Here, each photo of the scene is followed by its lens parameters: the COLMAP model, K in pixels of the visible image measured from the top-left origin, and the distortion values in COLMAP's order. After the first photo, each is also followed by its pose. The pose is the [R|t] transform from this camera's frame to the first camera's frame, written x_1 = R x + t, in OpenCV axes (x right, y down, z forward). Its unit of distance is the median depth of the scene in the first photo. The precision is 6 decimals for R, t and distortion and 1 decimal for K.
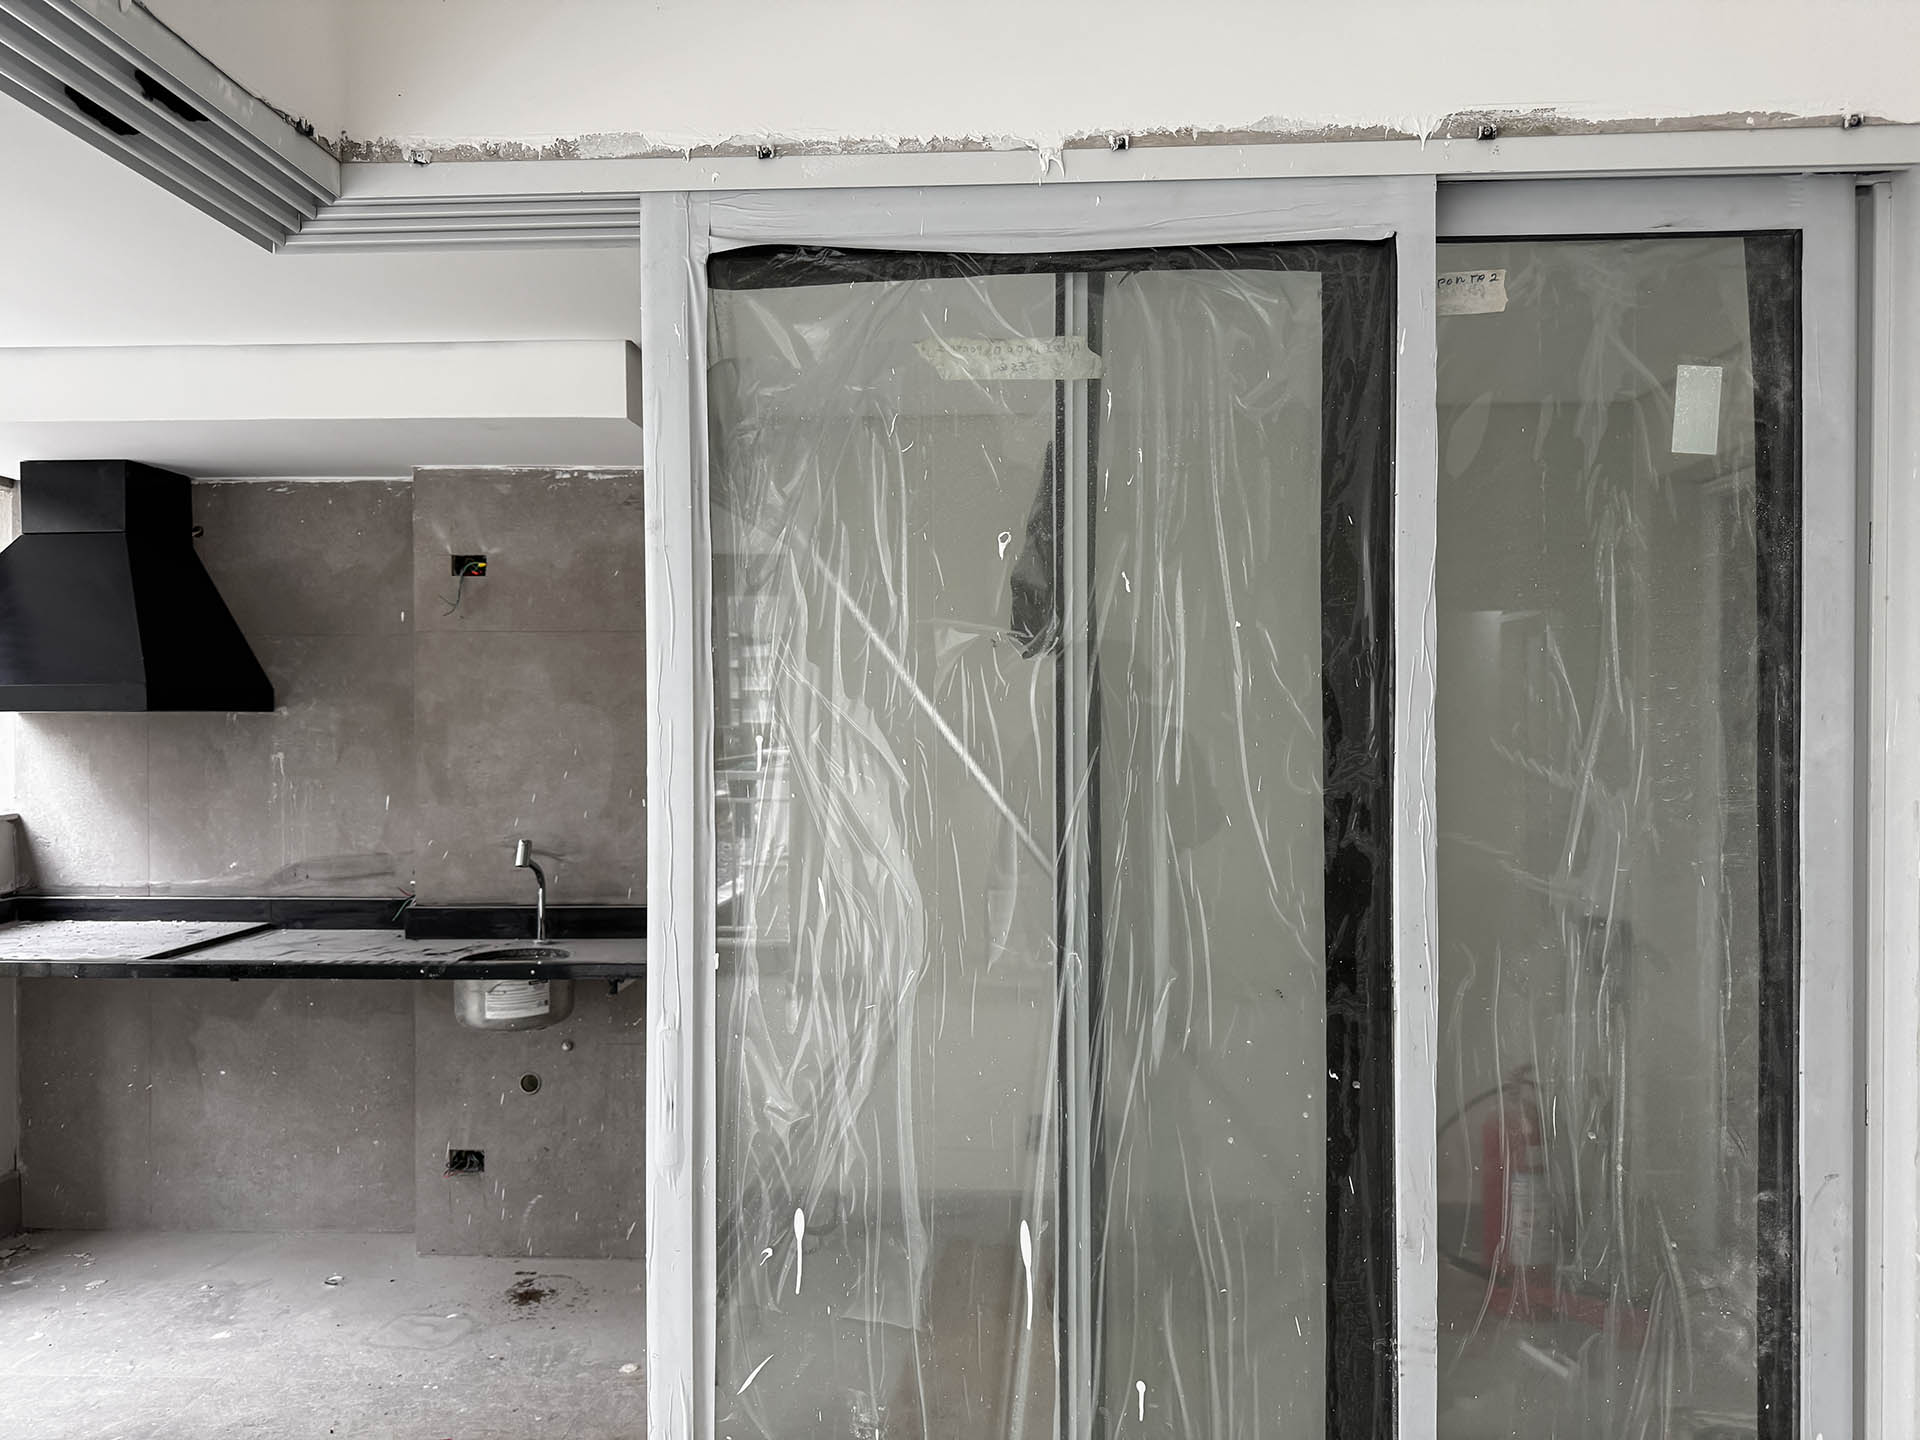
lens RADIAL K [[1340.5, 0, 960.0], [0, 1340.5, 720.0], [0, 0, 1]] dist [0.123473, -0.140449]
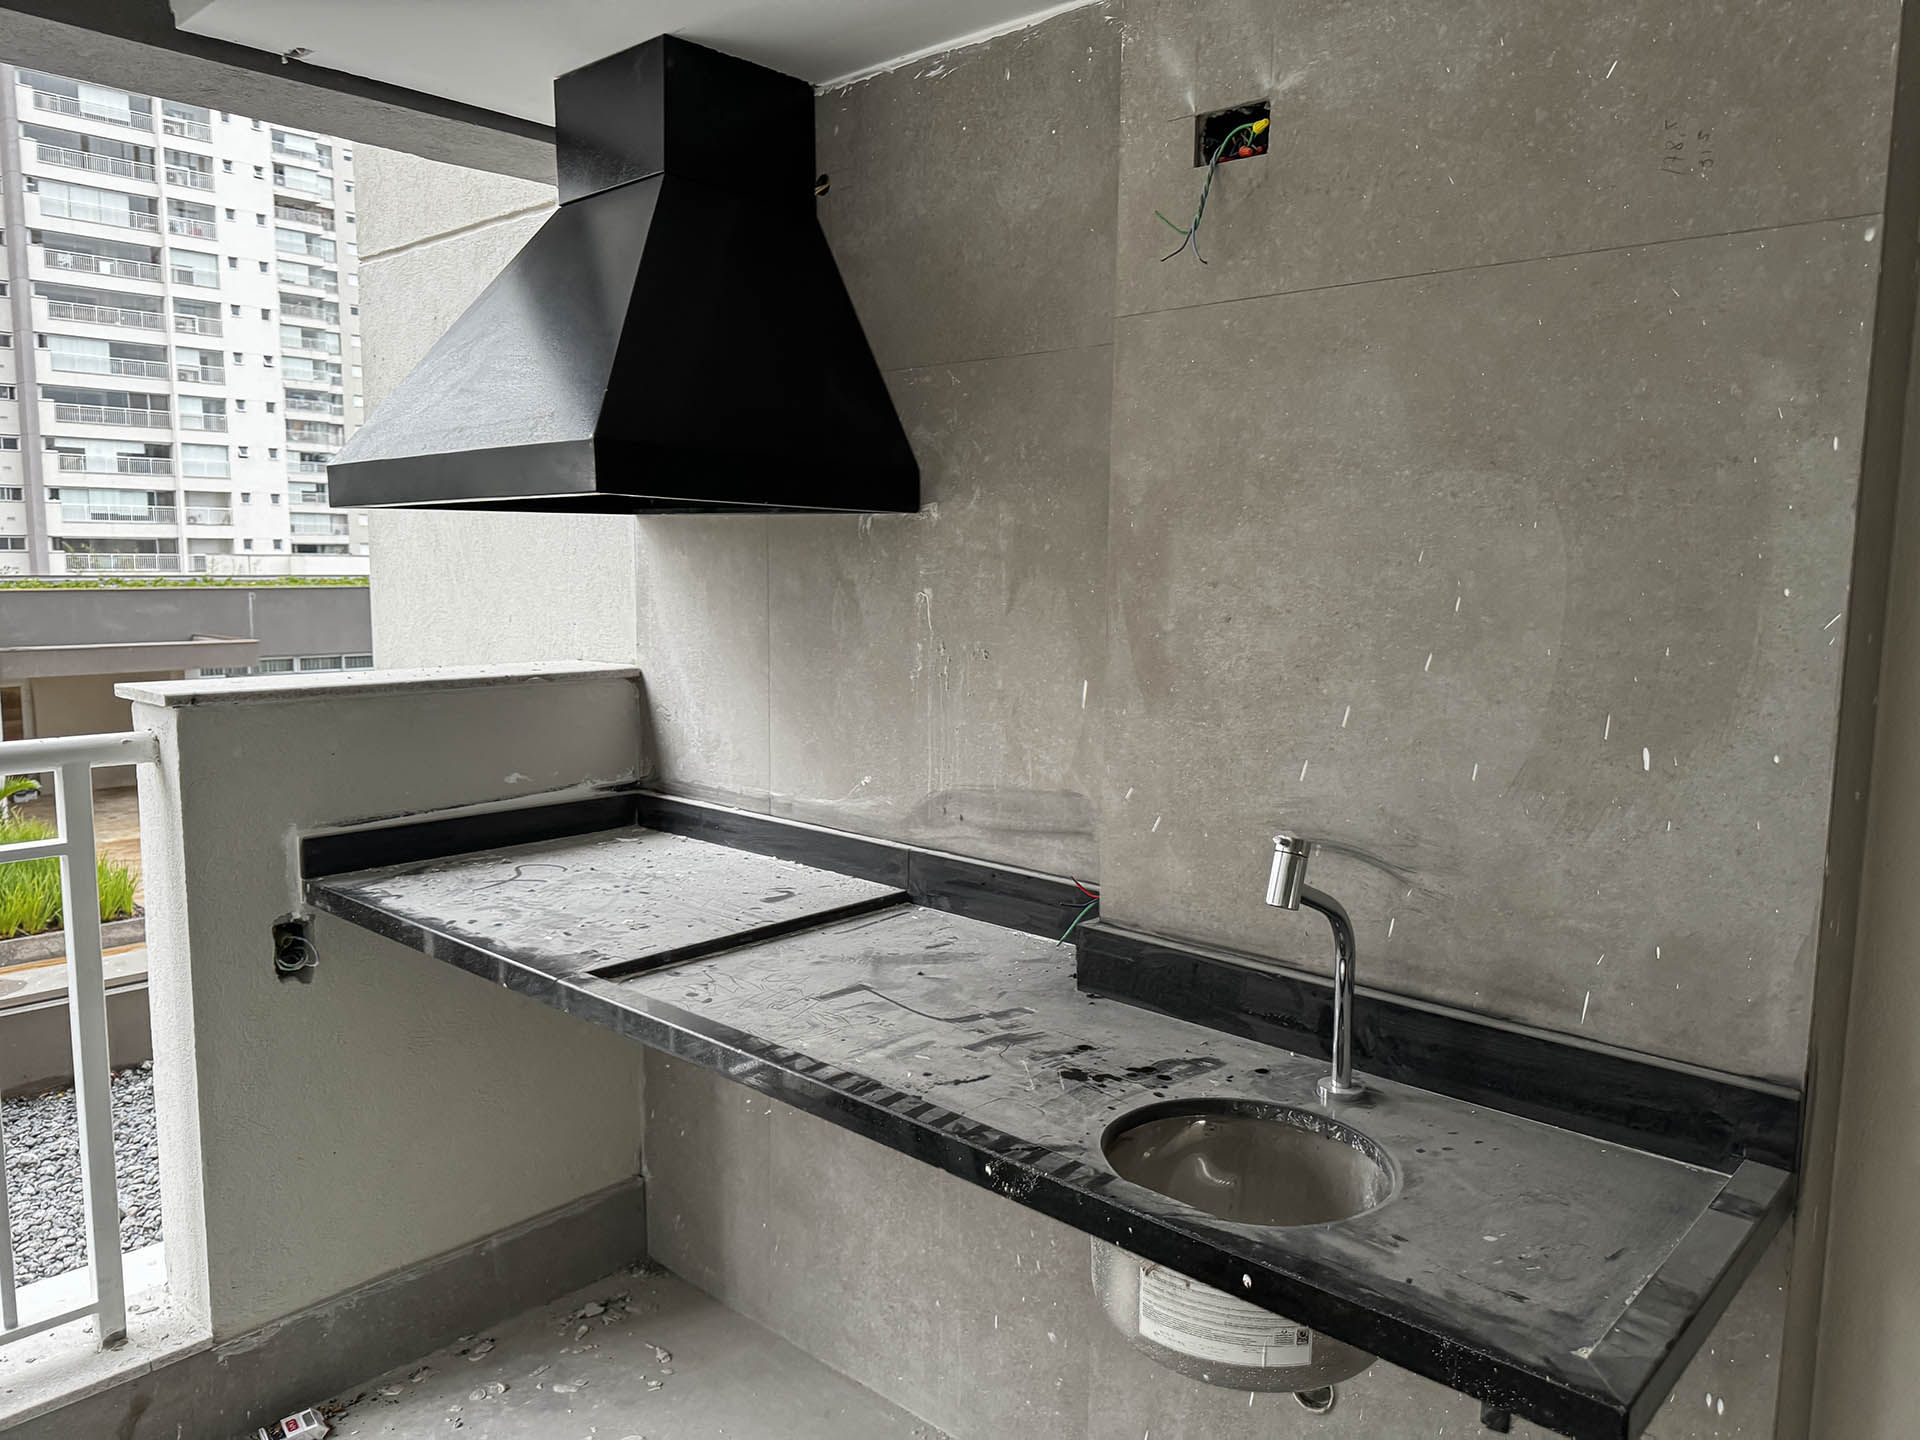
lens RADIAL K [[1335.5, 0, 960.0], [0, 1335.5, 720.0], [0, 0, 1]] dist [0.128984, -0.248300]
pose [[0.771500, 0.087211, -0.630223, -0.145993], [-0.019500, 0.993337, 0.113588, 0.015188], [0.635930, -0.075344, 0.768060, 0.596892]]
